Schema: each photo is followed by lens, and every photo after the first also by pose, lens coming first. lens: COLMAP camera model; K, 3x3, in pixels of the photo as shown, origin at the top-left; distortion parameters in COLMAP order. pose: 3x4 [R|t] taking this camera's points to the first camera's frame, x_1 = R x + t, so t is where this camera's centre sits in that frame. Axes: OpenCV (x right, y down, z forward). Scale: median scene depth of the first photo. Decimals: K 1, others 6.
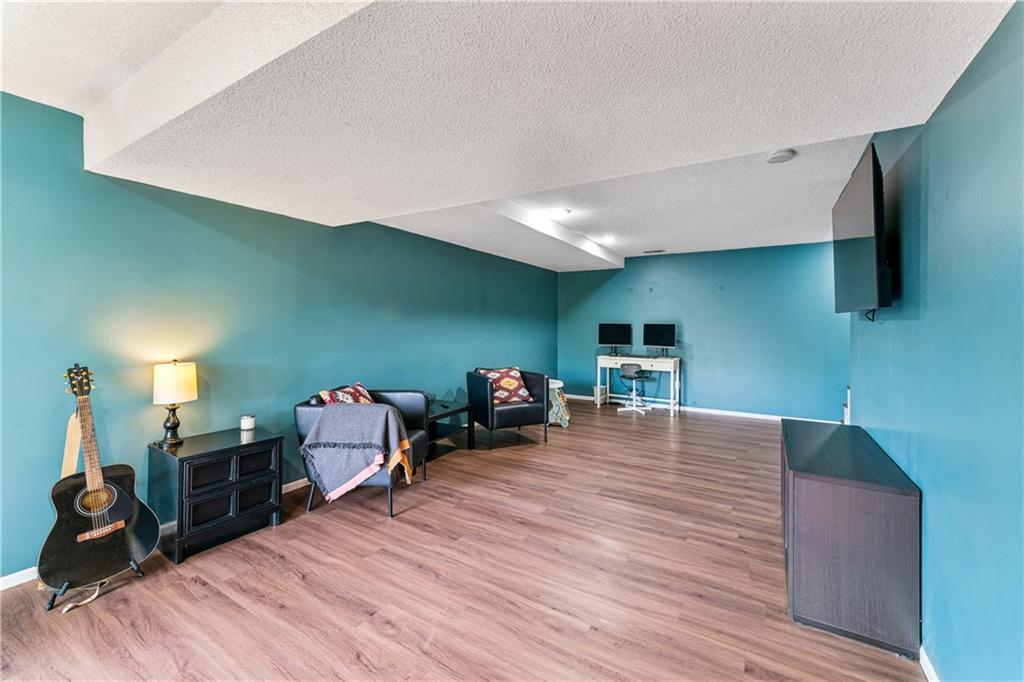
lens RADIAL K [[417.3, 0, 502.9], [0, 417.3, 317.4], [0, 0, 1]] dist [0.000541, -0.000220]
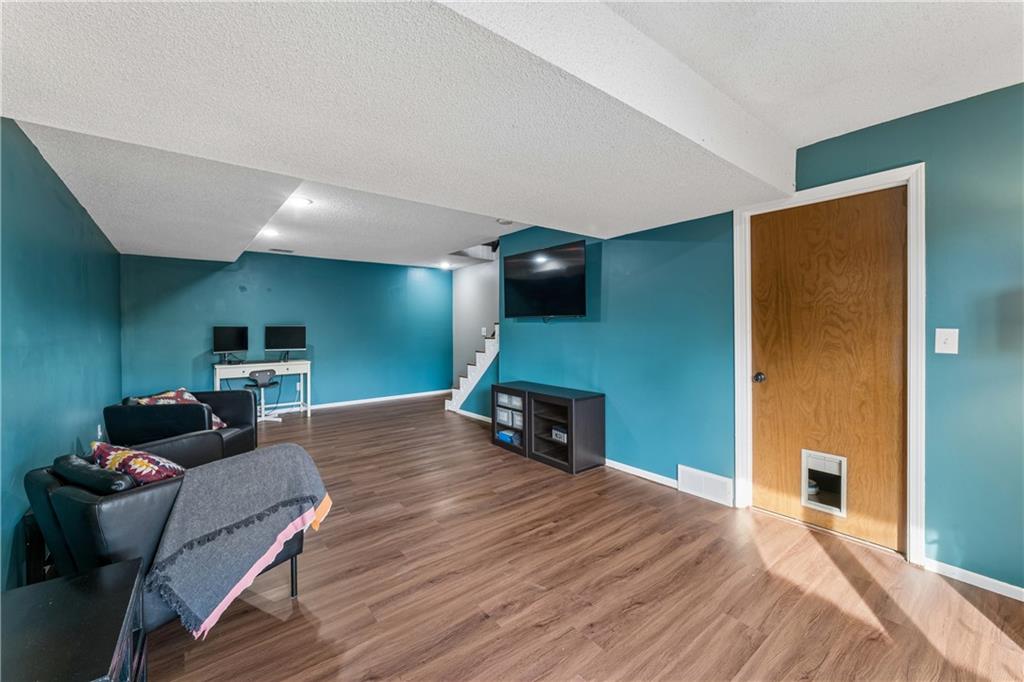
lens RADIAL K [[417.3, 0, 508.7], [0, 417.3, 337.0], [0, 0, 1]] dist [0.000541, -0.000220]
pose [[0.333350, -0.033293, 0.942215, -0.761466], [-0.007622, 0.999249, 0.038004, 0.000293], [-0.942772, -0.019850, 0.332846, 0.393142]]
